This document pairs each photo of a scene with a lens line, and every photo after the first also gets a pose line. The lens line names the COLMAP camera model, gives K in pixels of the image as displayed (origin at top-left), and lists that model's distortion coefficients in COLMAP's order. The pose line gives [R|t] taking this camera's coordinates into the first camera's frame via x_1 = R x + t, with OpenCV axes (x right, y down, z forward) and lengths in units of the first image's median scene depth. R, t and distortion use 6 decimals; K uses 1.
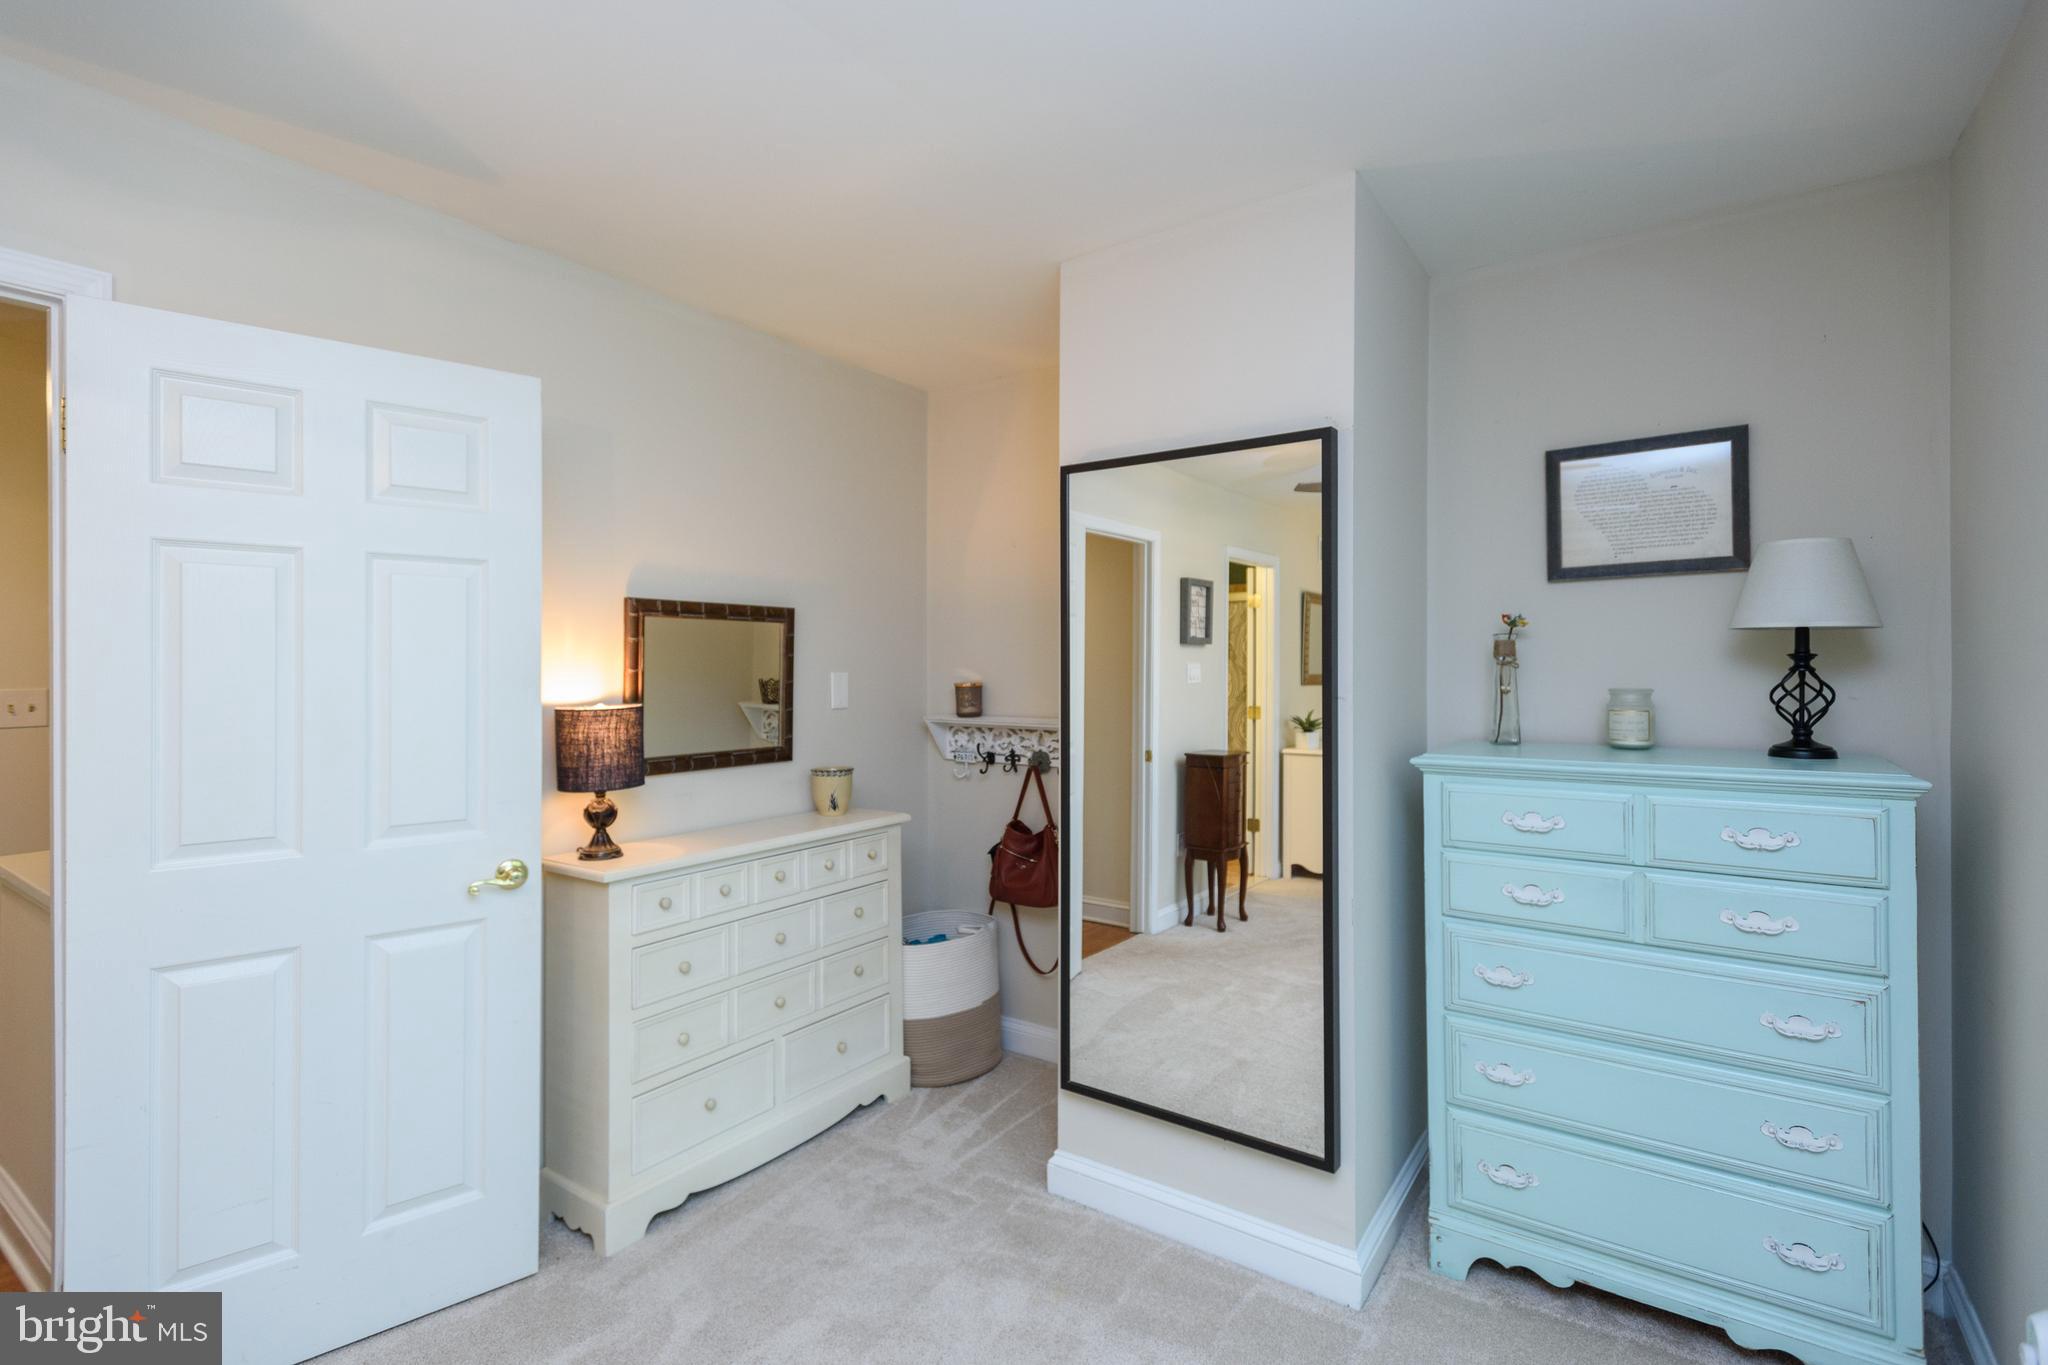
lens RADIAL K [[954.6, 0, 1034.1], [0, 954.6, 680.7], [0, 0, 1]] dist [0.023280, -0.000144]
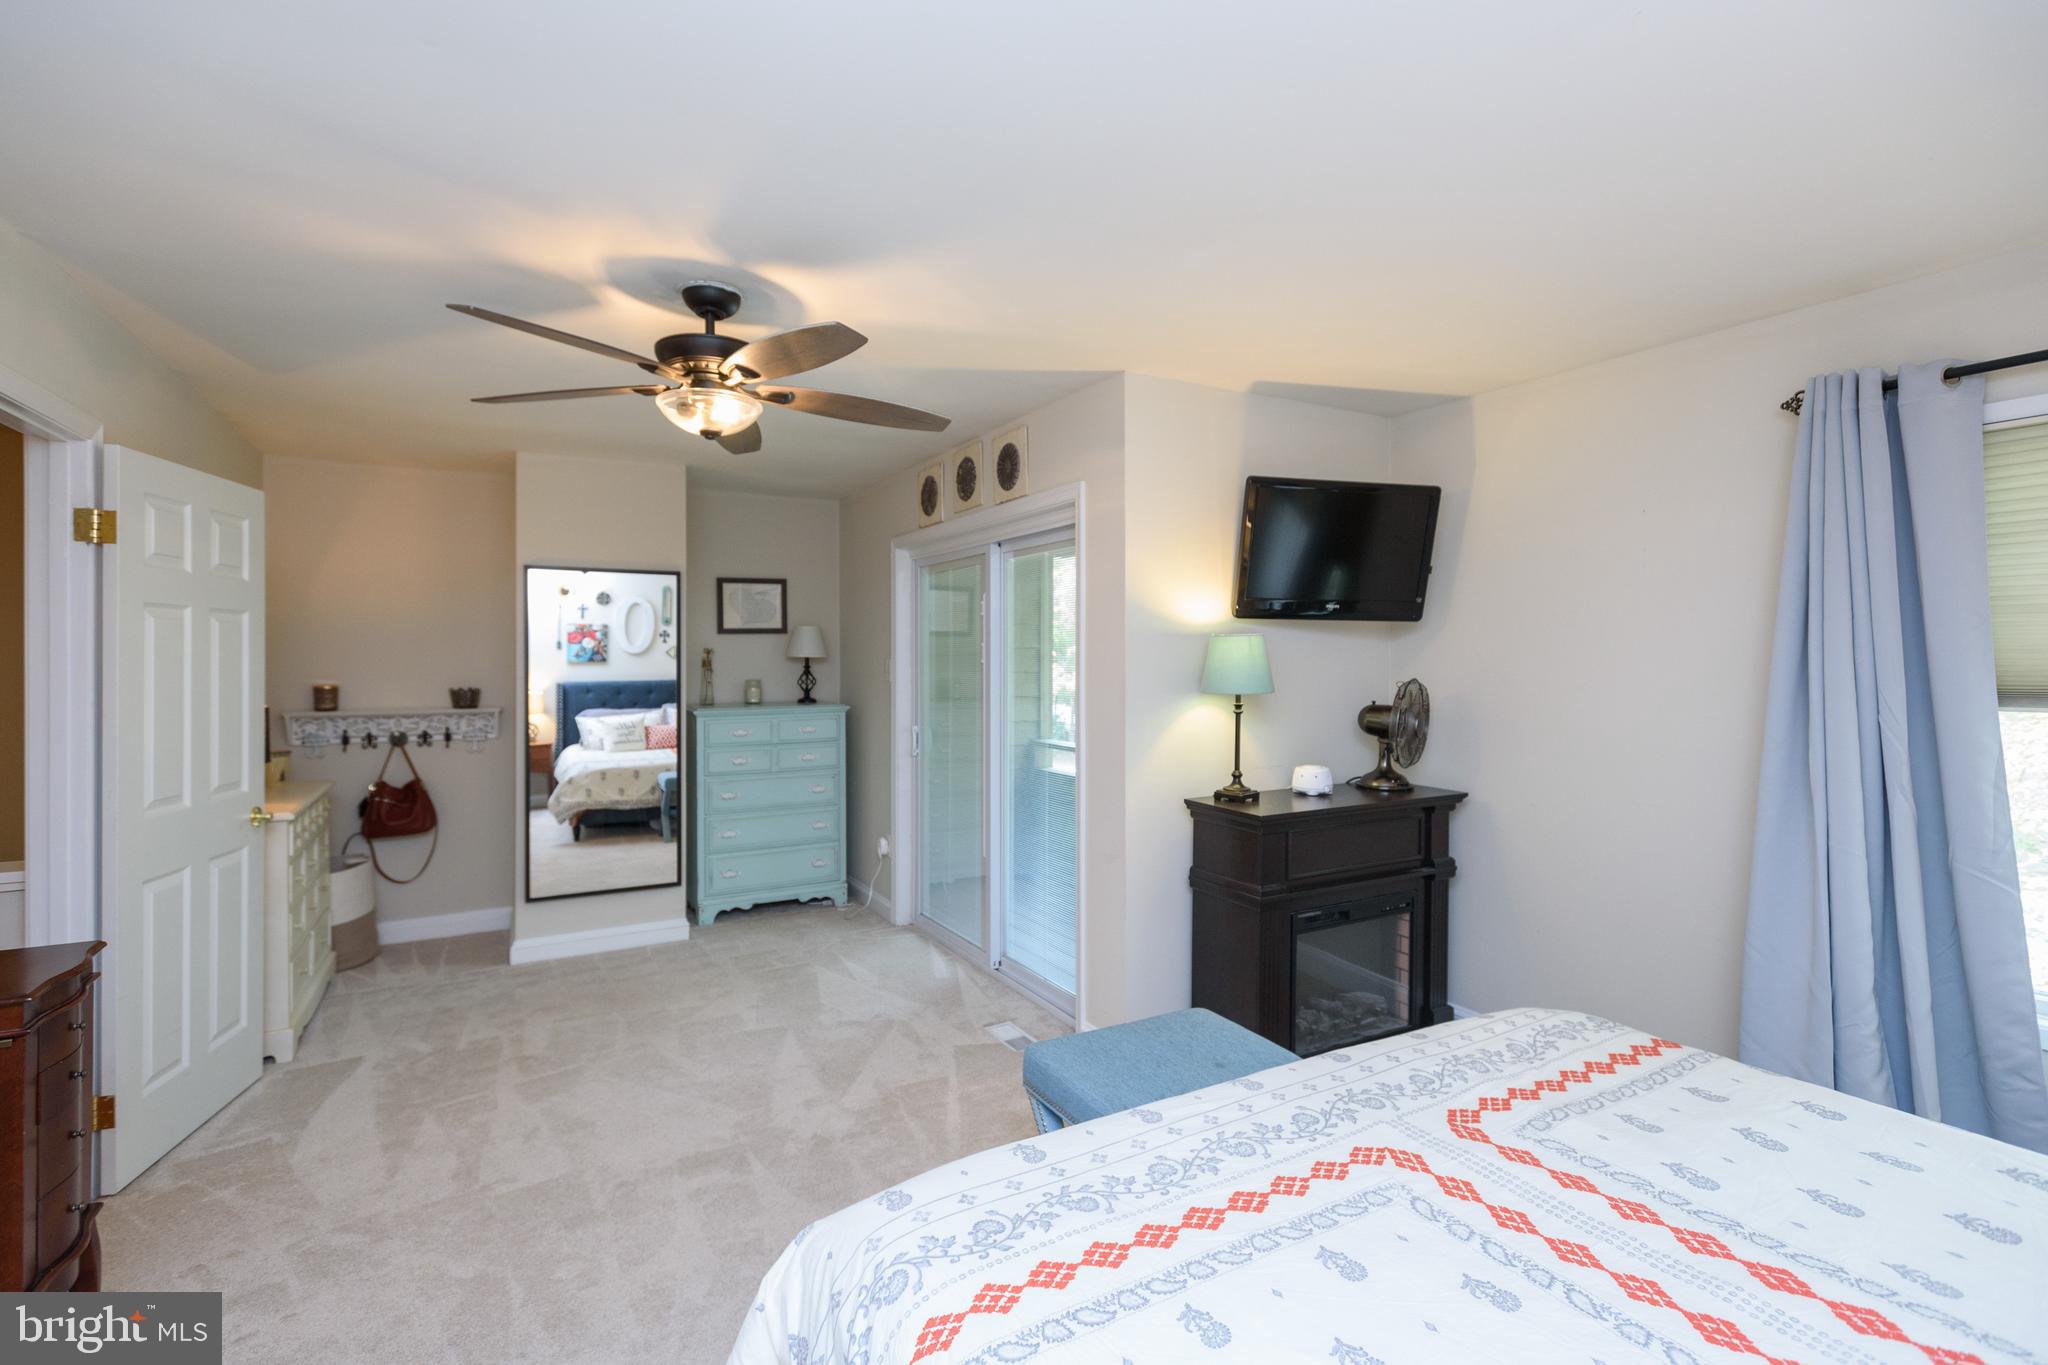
lens RADIAL K [[949.7, 0, 1025.2], [0, 949.7, 663.4], [0, 0, 1]] dist [0.021287, -0.007457]
pose [[0.450933, -0.005100, 0.892543, -0.932067], [0.012211, 0.999925, -0.000456, -0.018096], [-0.892474, 0.011104, 0.450962, -0.547118]]
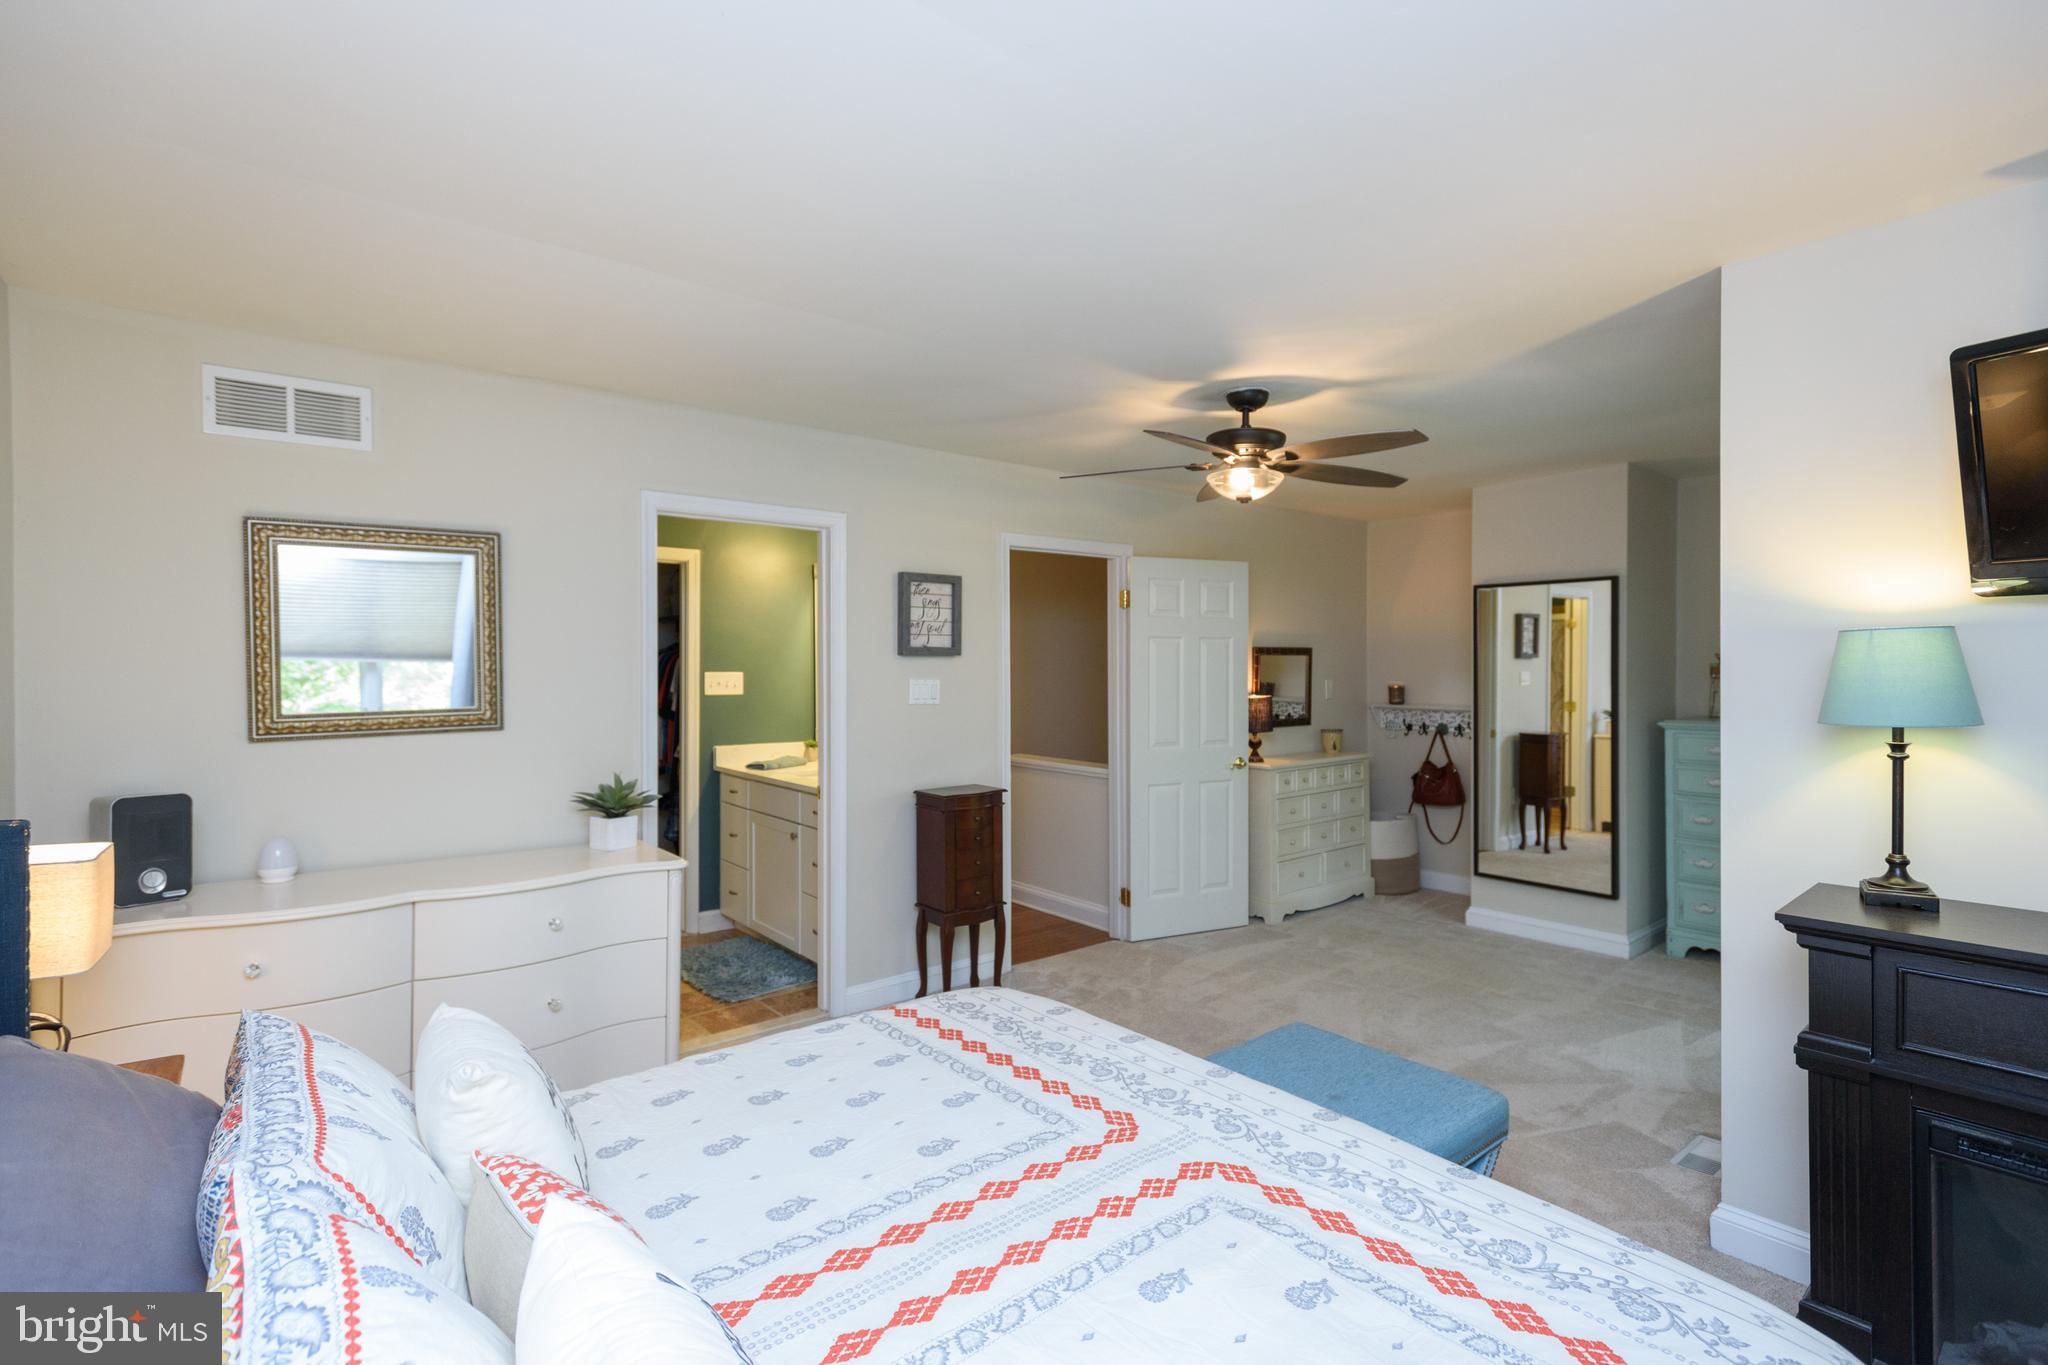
lens RADIAL K [[954.6, 0, 1034.1], [0, 954.6, 680.7], [0, 0, 1]] dist [0.023280, -0.000144]
pose [[0.961695, 0.001143, -0.274120, -0.261107], [-0.000301, 0.999995, 0.003111, -0.013625], [0.274123, -0.002910, 0.961690, -1.056585]]
